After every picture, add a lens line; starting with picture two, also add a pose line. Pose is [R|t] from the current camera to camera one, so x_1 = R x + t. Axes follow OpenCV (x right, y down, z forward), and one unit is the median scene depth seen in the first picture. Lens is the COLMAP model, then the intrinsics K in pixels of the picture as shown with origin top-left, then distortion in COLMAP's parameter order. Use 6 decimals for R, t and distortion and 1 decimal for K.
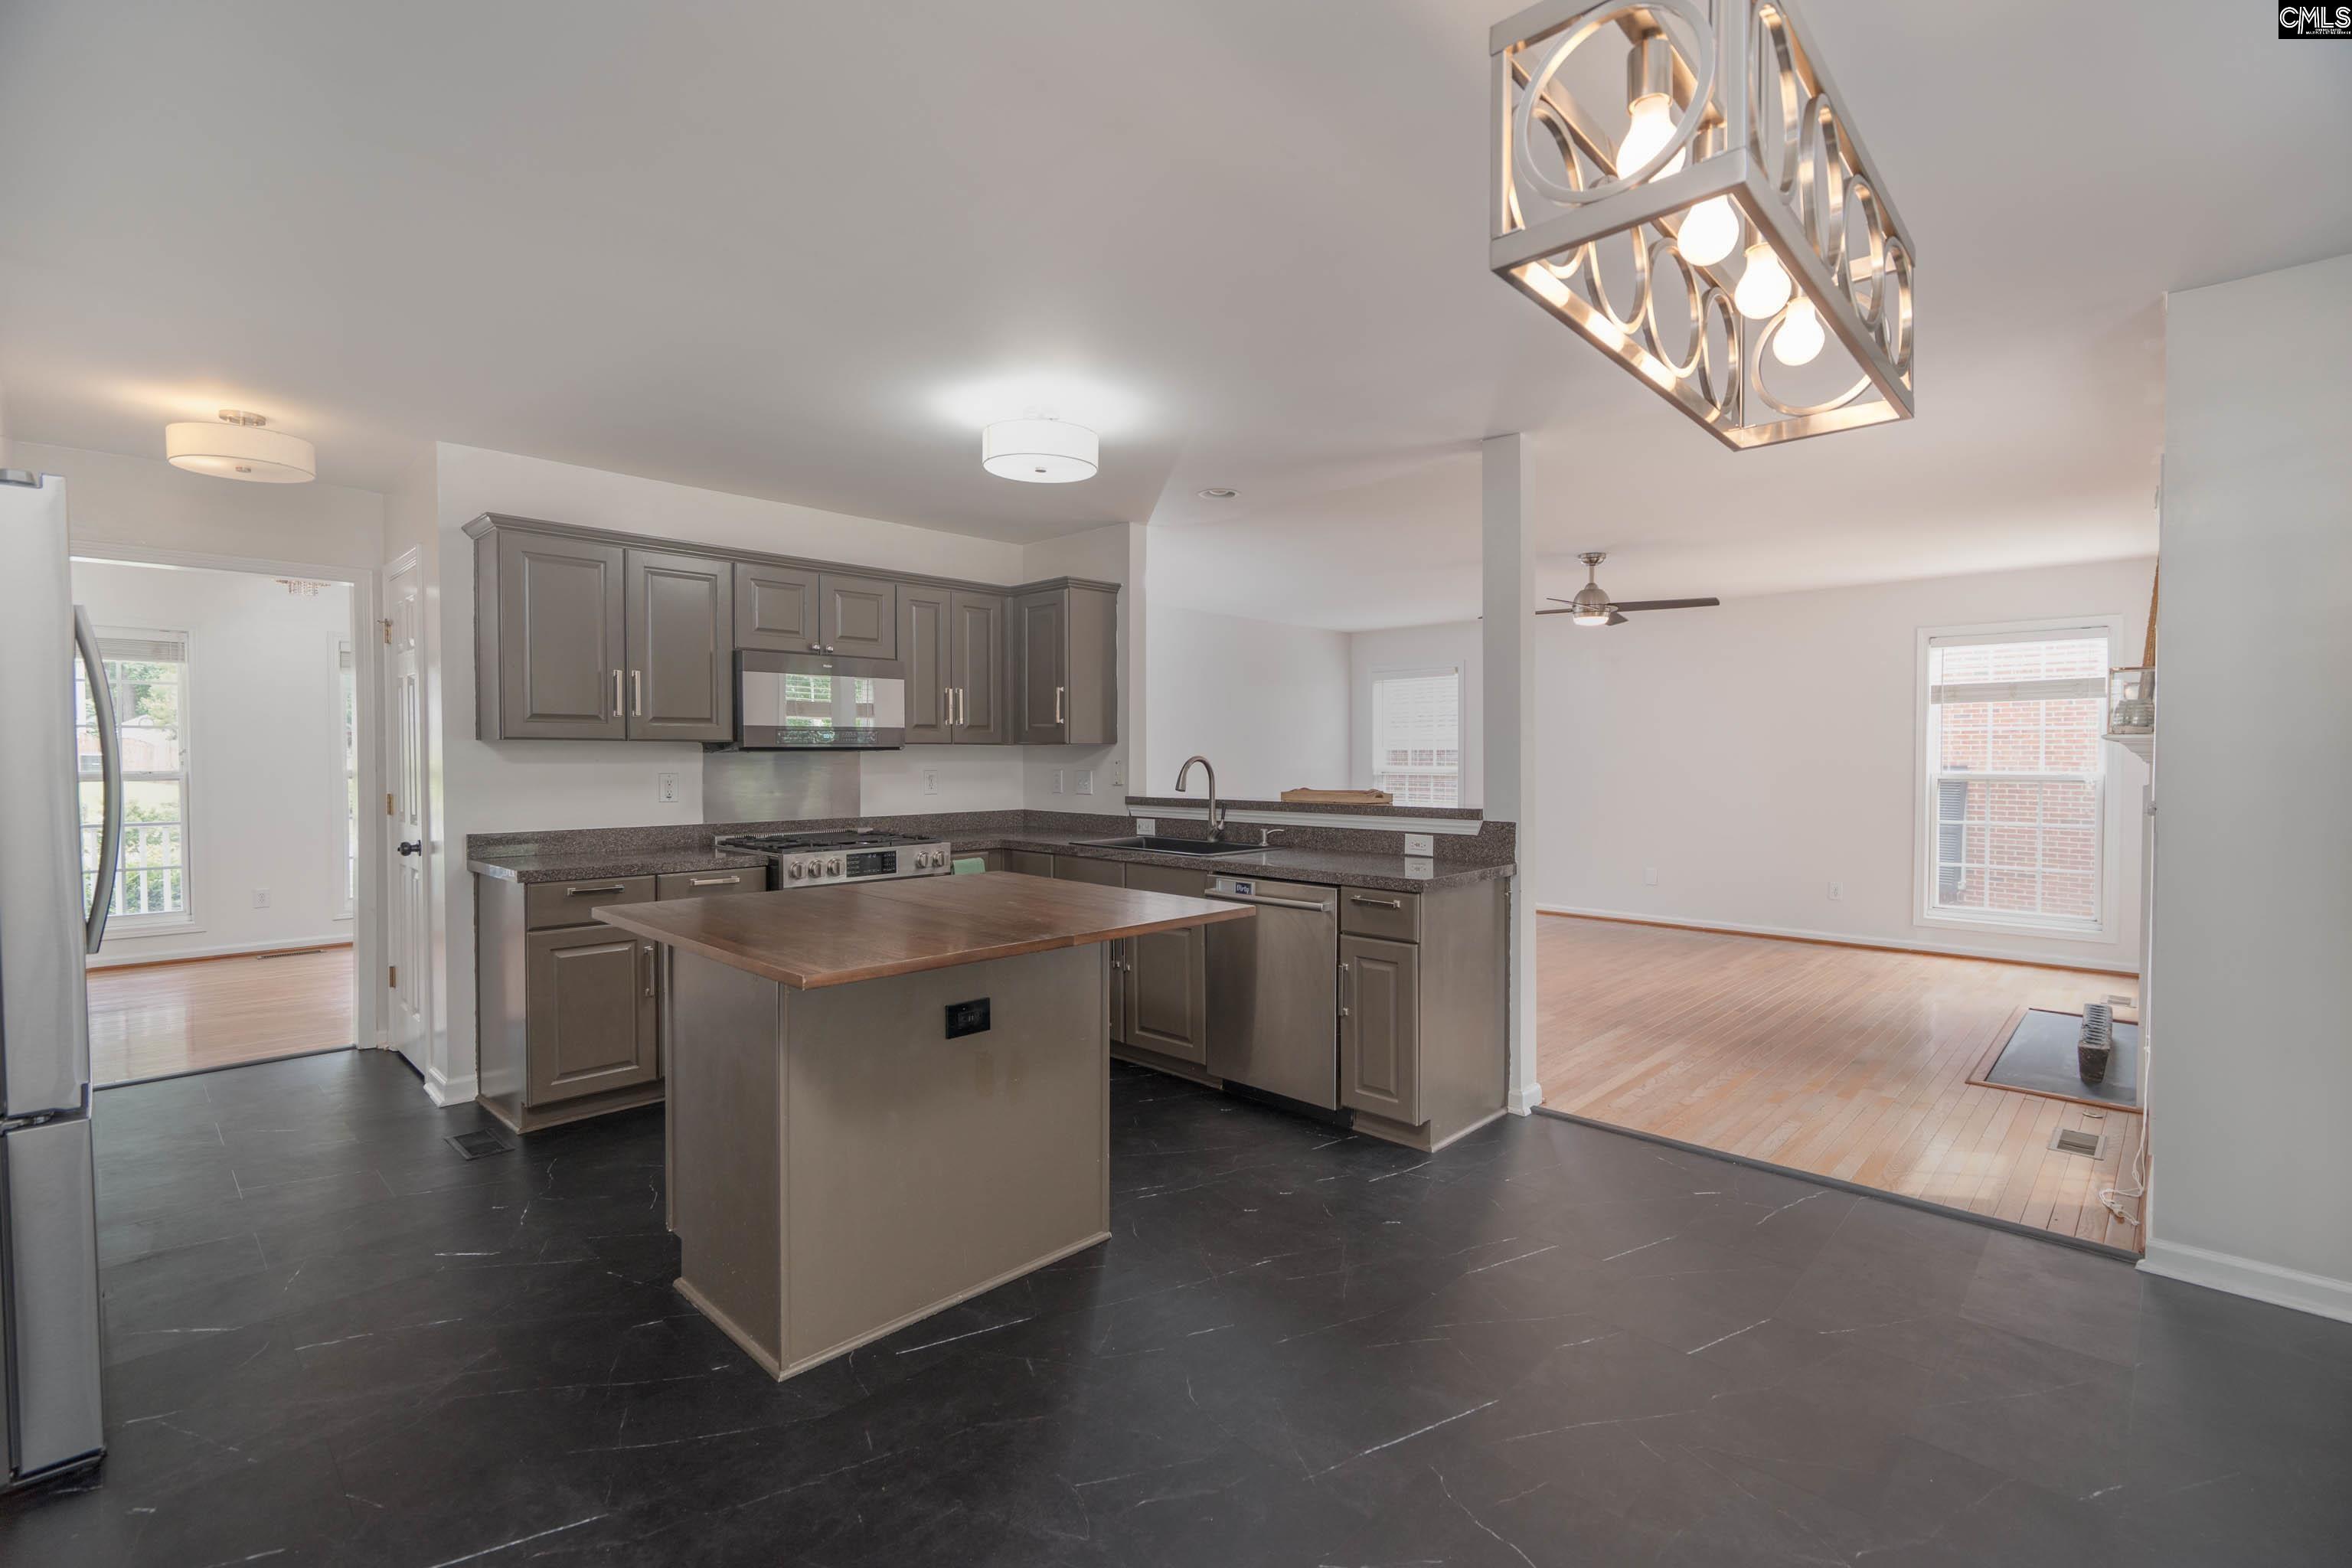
lens RADIAL K [[1043.2, 0, 1172.5], [0, 1043.2, 774.0], [0, 0, 1]] dist [-0.005307, 0.000284]
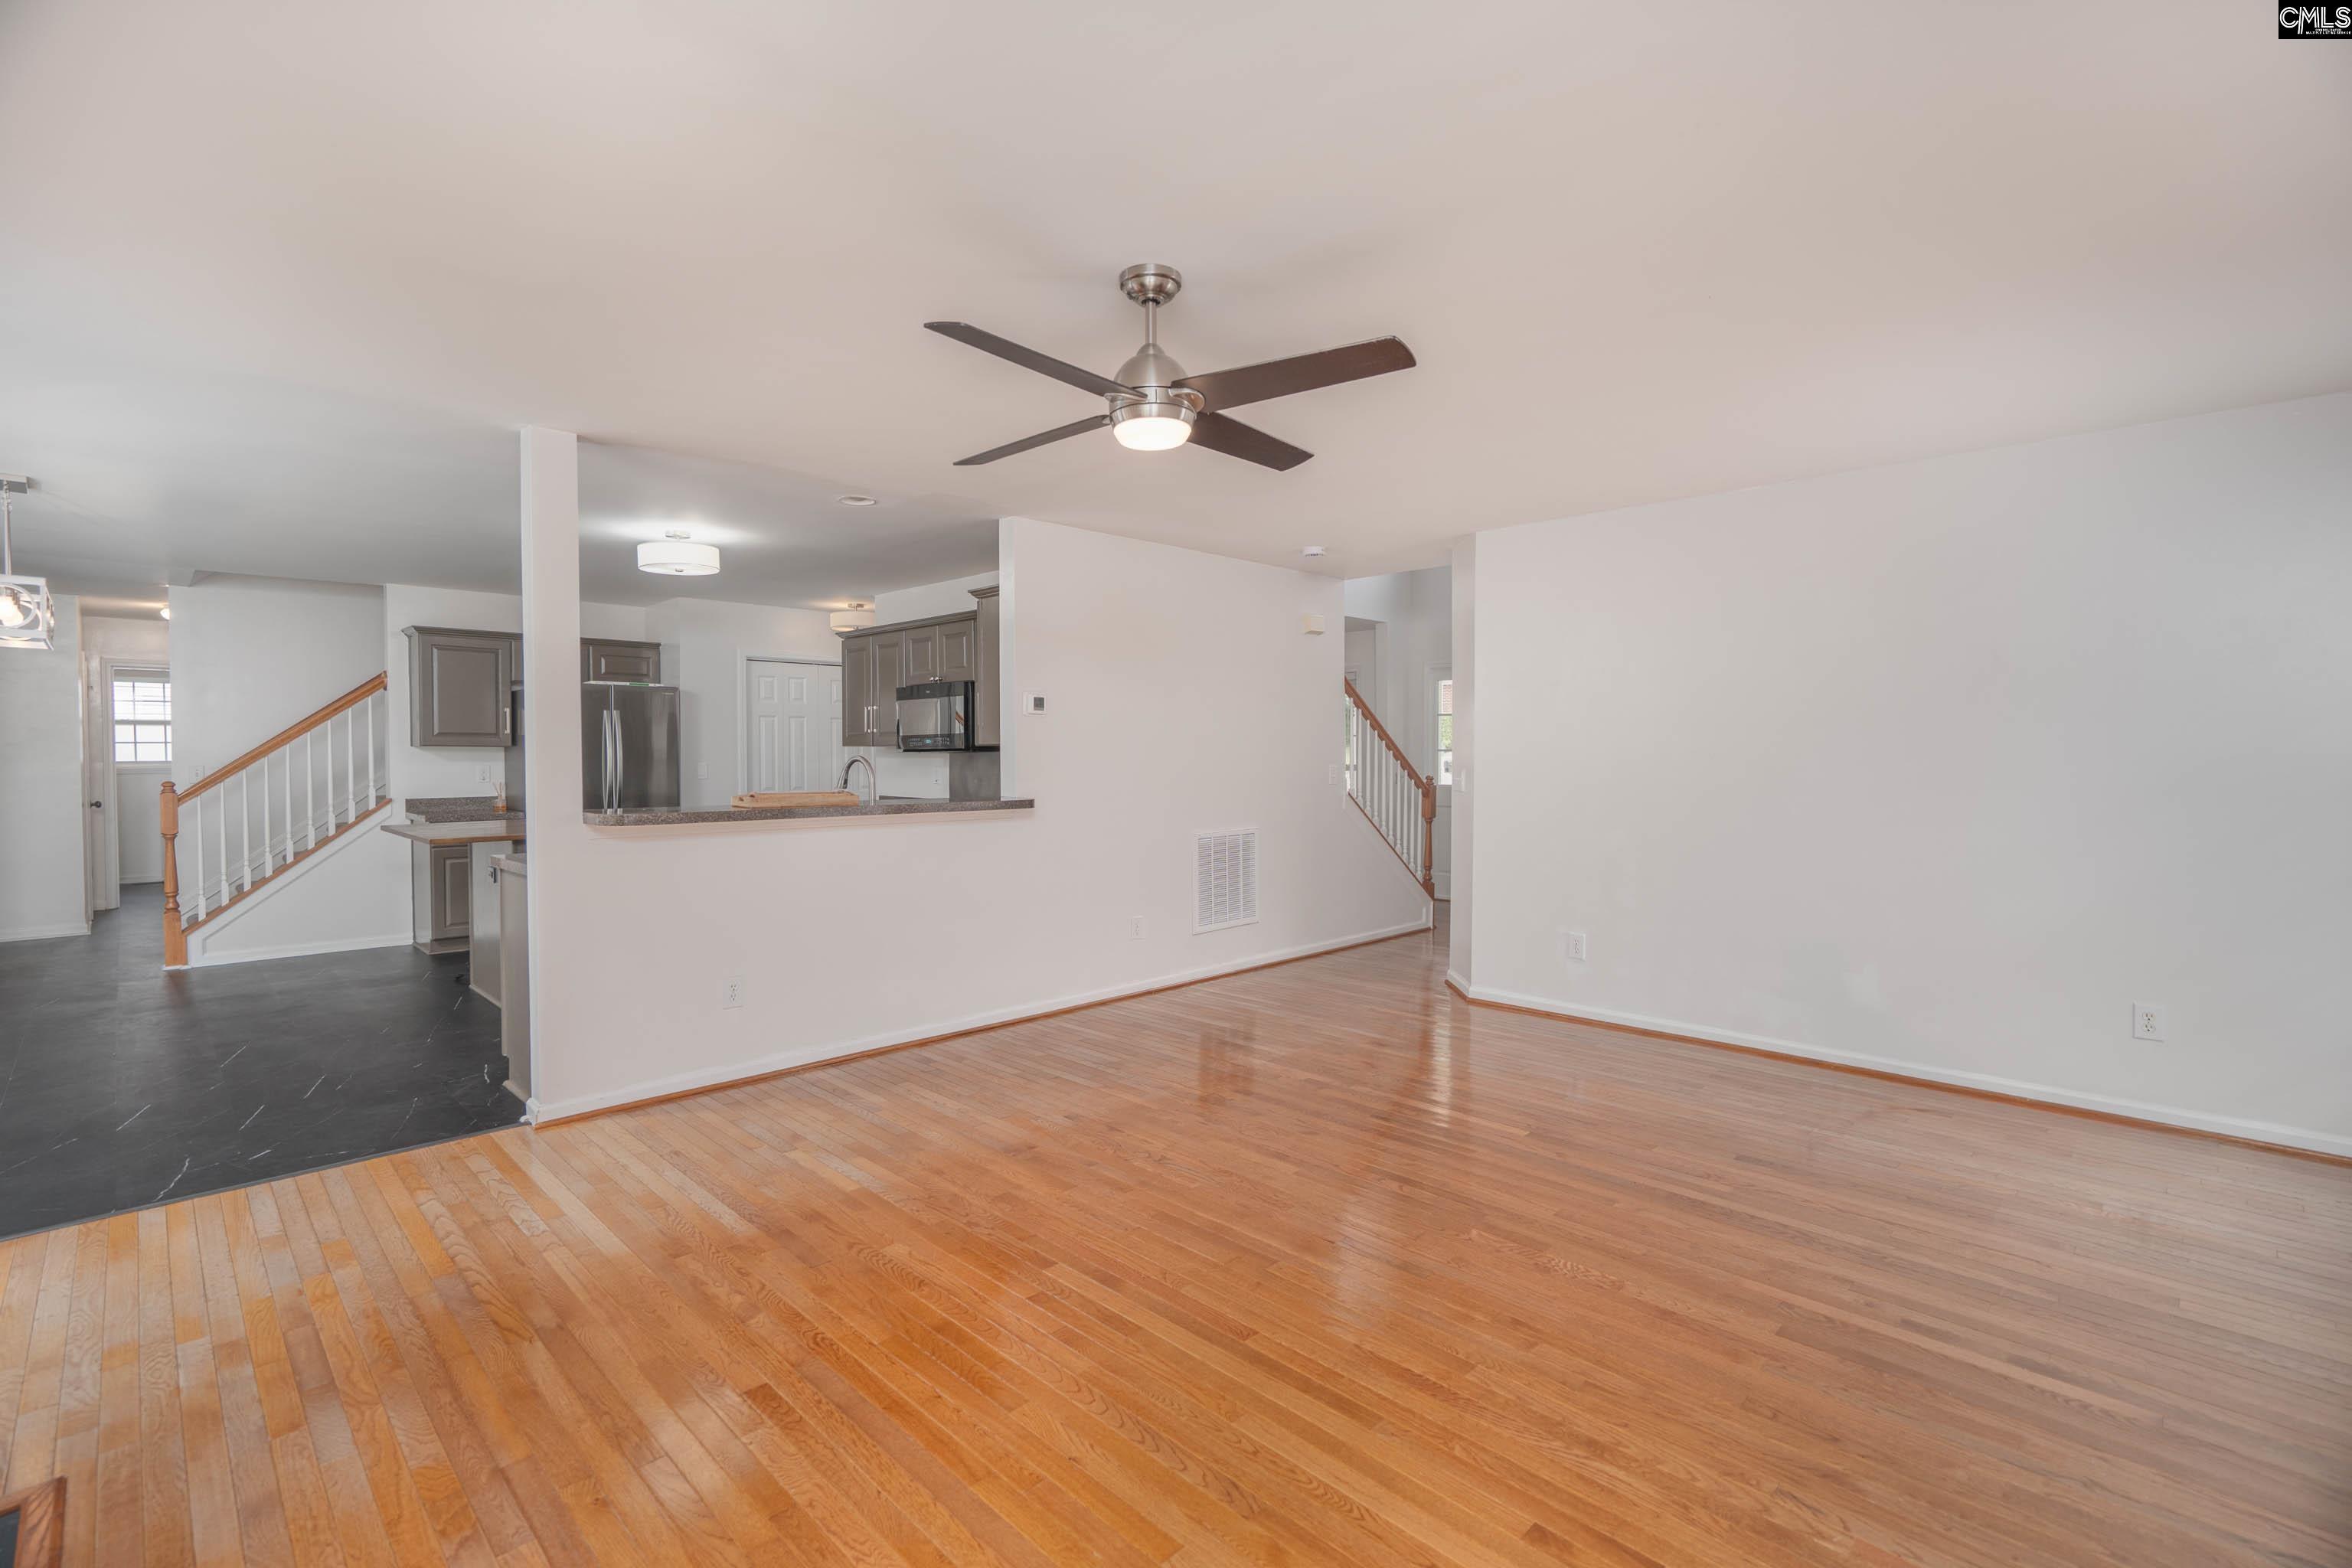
lens RADIAL K [[1043.2, 0, 1172.5], [0, 1043.2, 774.0], [0, 0, 1]] dist [-0.005307, 0.000284]
pose [[-0.004305, 0.021609, -0.999757, 1.120512], [-0.016829, 0.999623, 0.021679, -0.030014], [0.999849, 0.016918, -0.003939, 1.373532]]
